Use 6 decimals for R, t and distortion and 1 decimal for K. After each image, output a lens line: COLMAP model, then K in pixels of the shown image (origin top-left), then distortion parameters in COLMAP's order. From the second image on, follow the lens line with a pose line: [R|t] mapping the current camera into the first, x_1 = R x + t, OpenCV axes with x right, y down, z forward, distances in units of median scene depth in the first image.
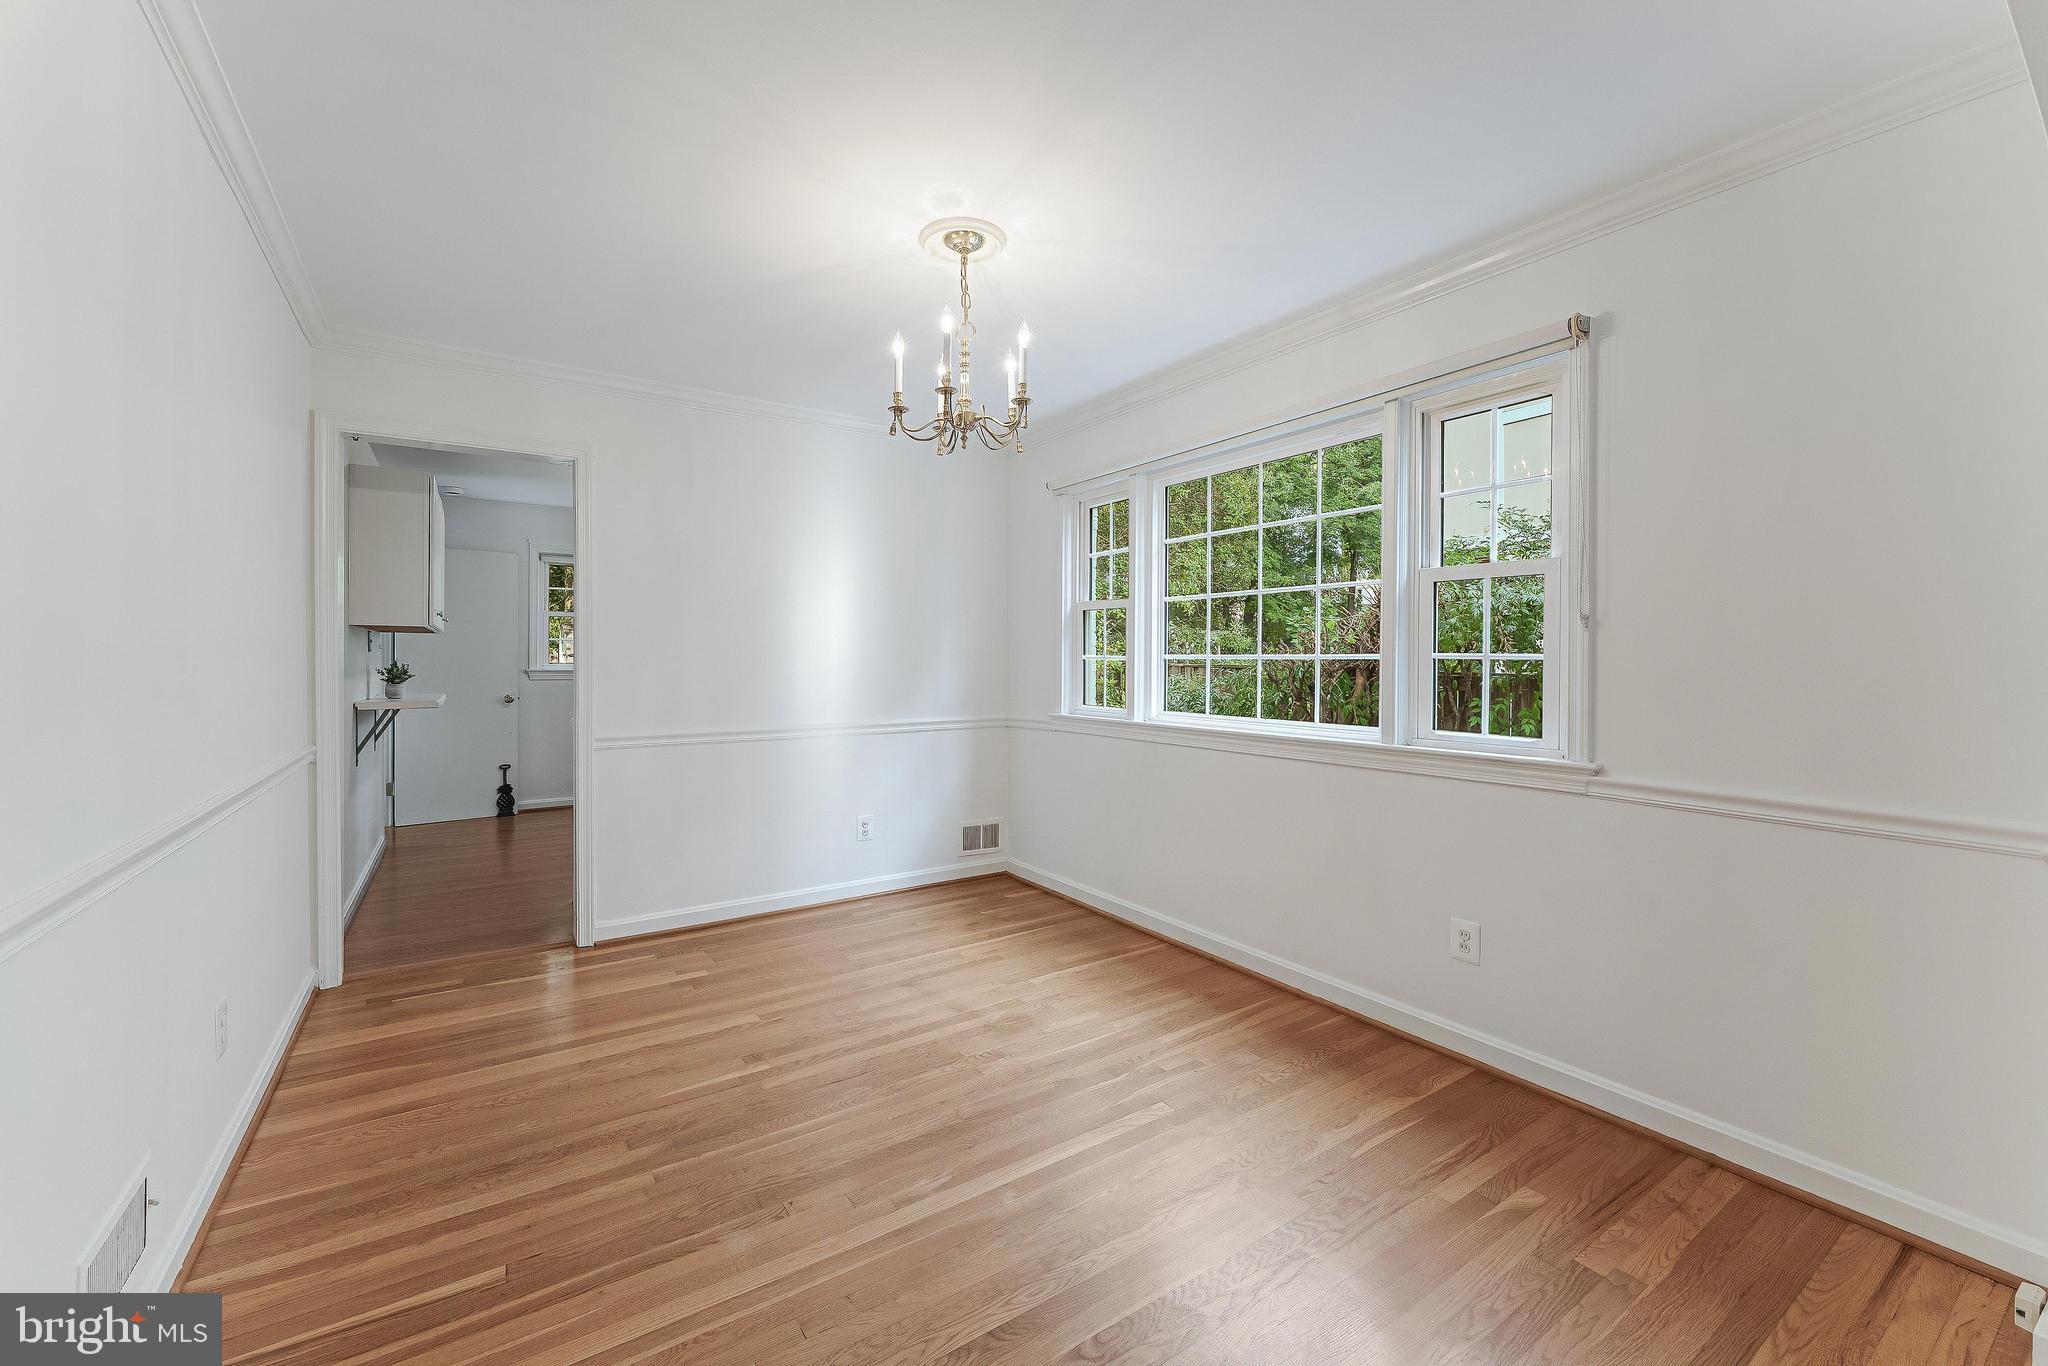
lens RADIAL K [[827.6, 0, 1031.4], [0, 827.6, 663.7], [0, 0, 1]] dist [0.015899, 0.000023]
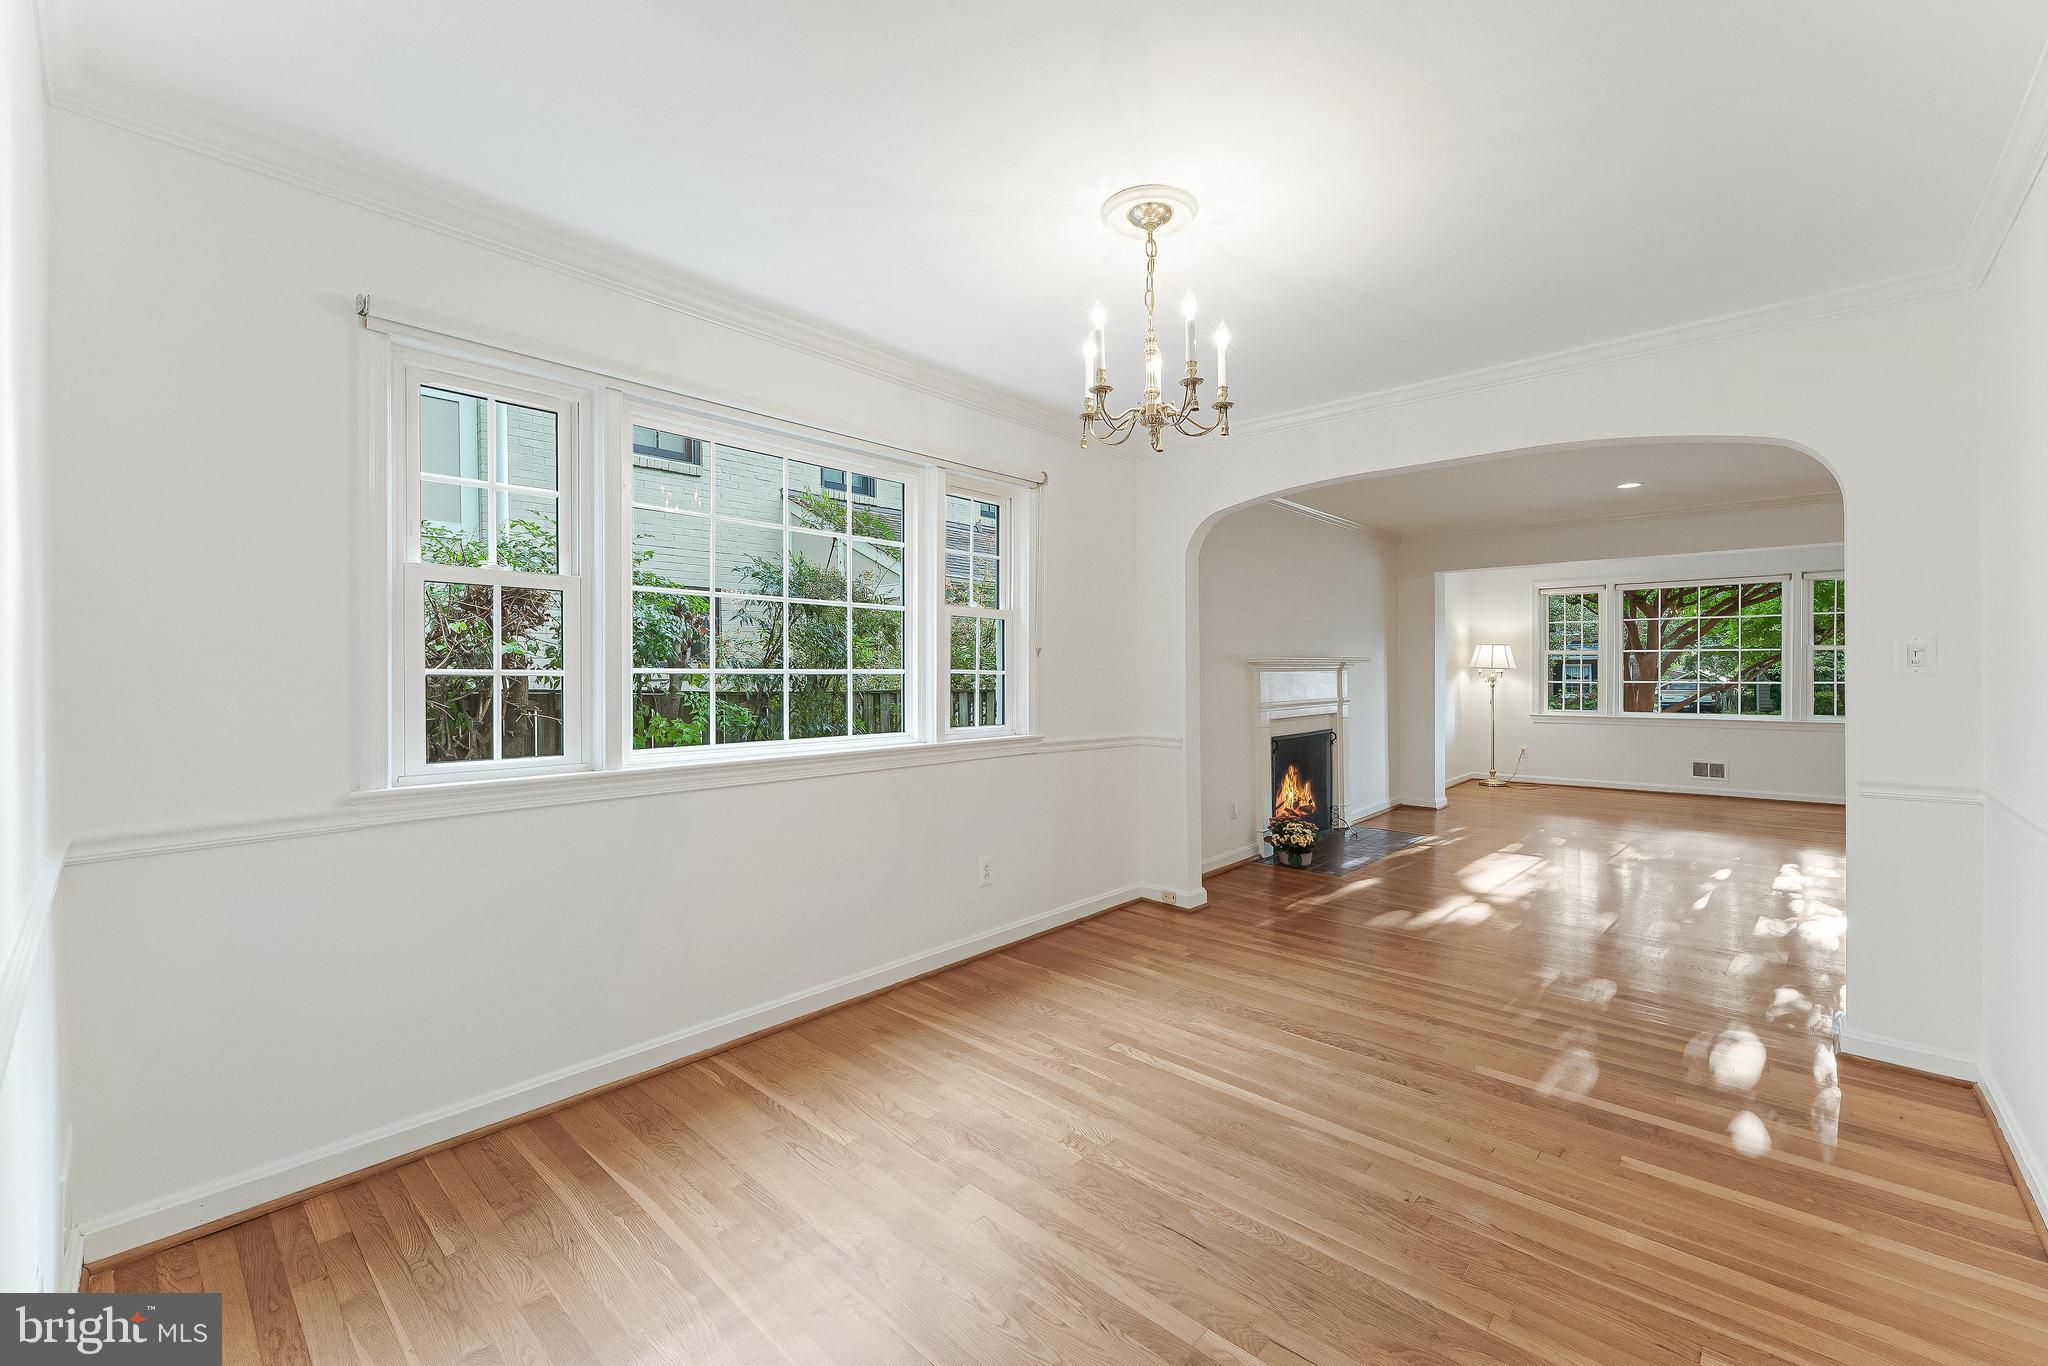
lens RADIAL K [[820.8, 0, 1029.7], [0, 820.8, 677.1], [0, 0, 1]] dist [0.001738, 0.000117]
pose [[-0.232249, -0.003461, 0.972650, -0.799539], [0.007806, 0.999955, 0.005422, -0.006161], [-0.972625, 0.008852, -0.232211, 1.155284]]
